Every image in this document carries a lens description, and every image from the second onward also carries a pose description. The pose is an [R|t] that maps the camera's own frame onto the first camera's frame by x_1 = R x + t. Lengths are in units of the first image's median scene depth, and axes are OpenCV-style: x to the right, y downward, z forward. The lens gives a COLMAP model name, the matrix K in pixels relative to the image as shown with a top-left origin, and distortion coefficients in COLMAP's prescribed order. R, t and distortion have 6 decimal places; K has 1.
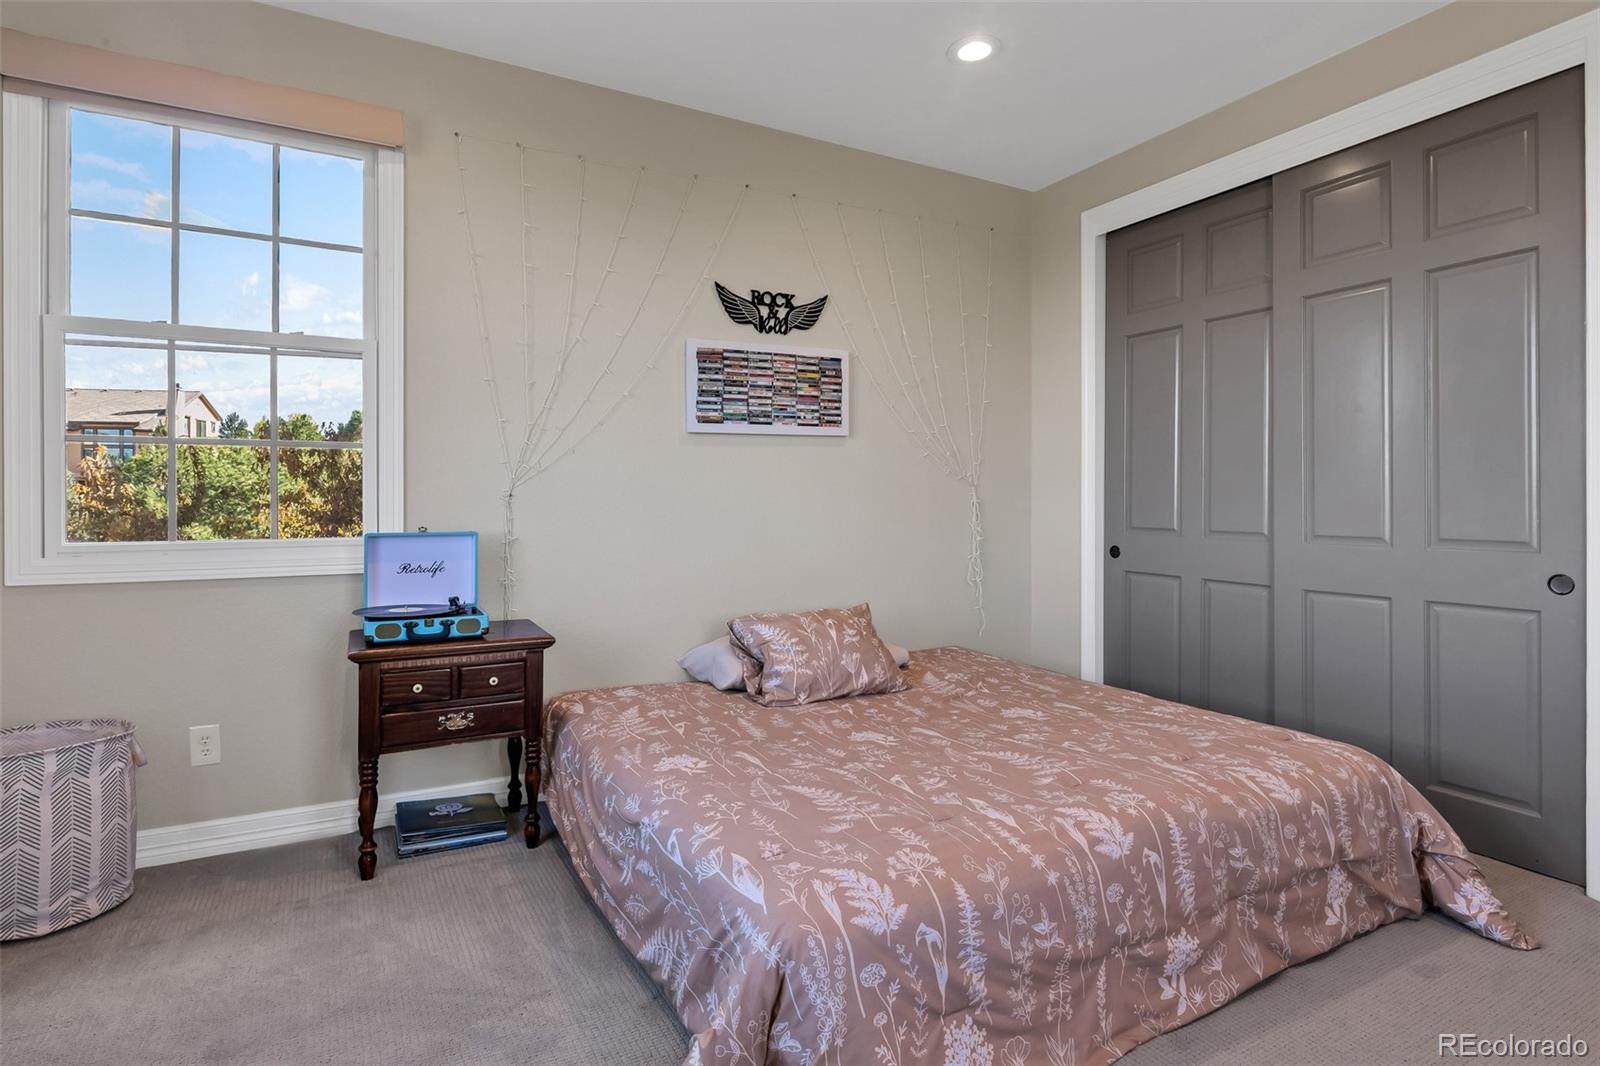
lens RADIAL K [[817.0, 0, 801.6], [0, 817.0, 495.7], [0, 0, 1]] dist [0.001466, -0.007509]
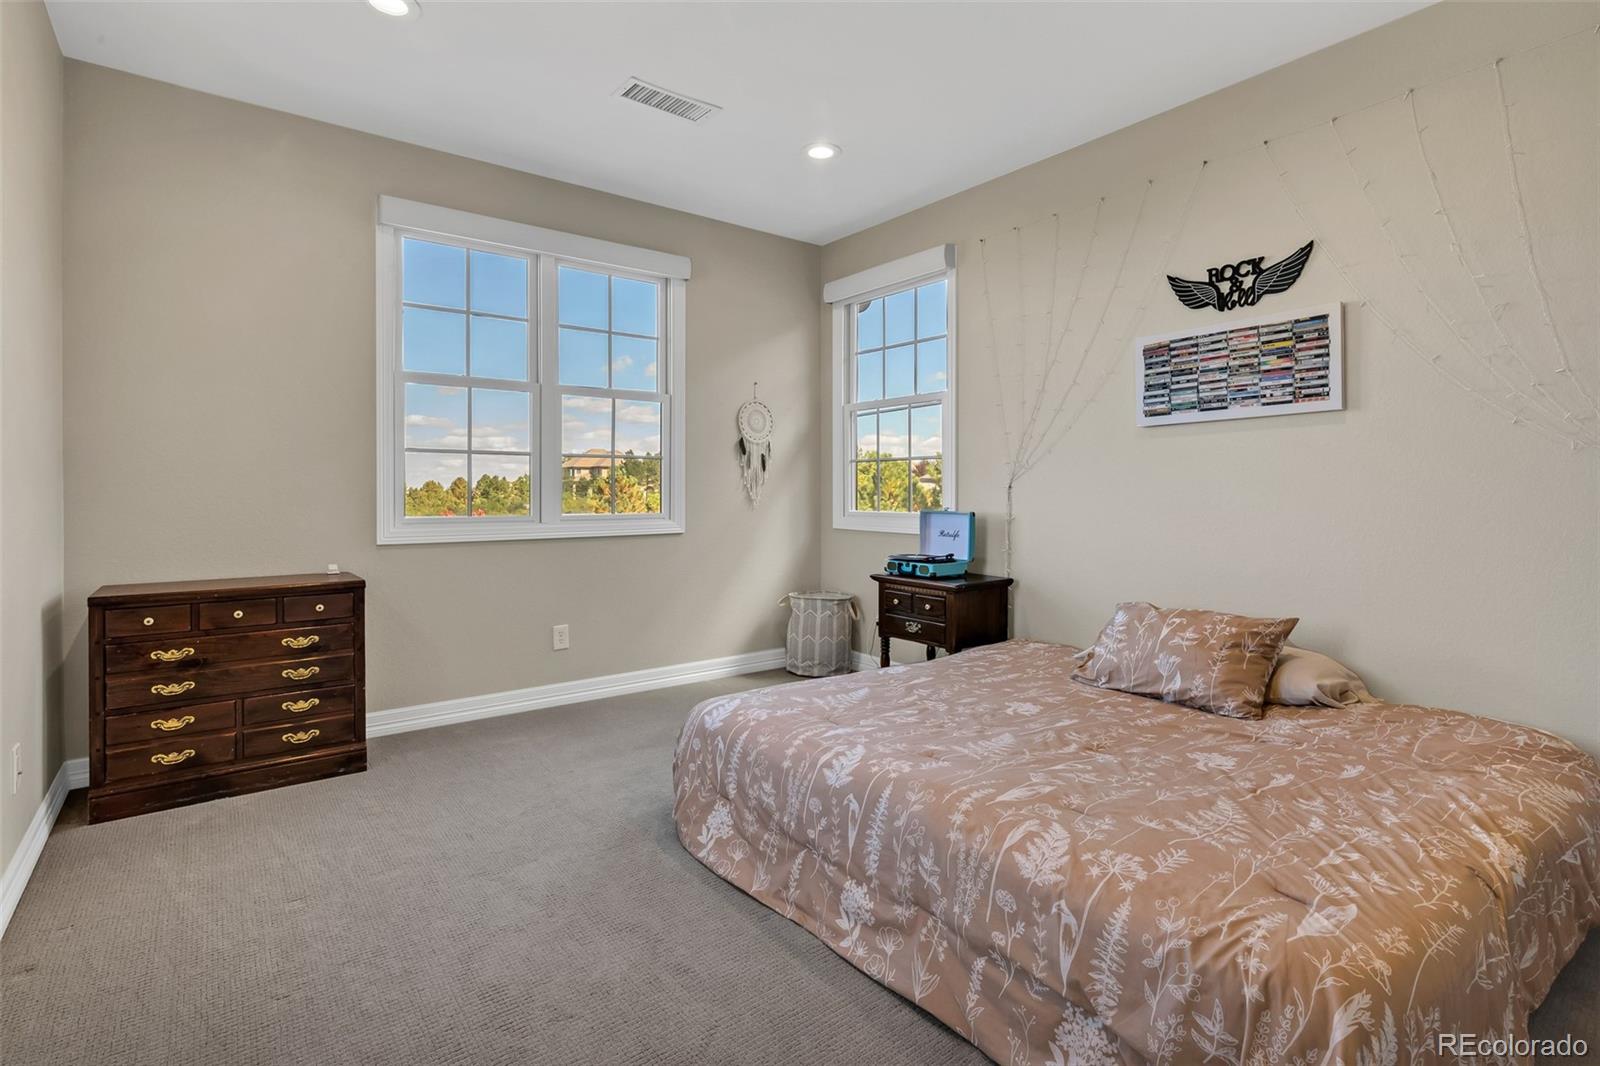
lens RADIAL K [[772.7, 0, 797.9], [0, 772.7, 493.7], [0, 0, 1]] dist [-0.000642, -0.000437]
pose [[0.149061, 0.003358, -0.988822, 0.768835], [0.001700, 0.999992, 0.003652, 0.004708], [0.988826, -0.002225, 0.149055, 0.399857]]
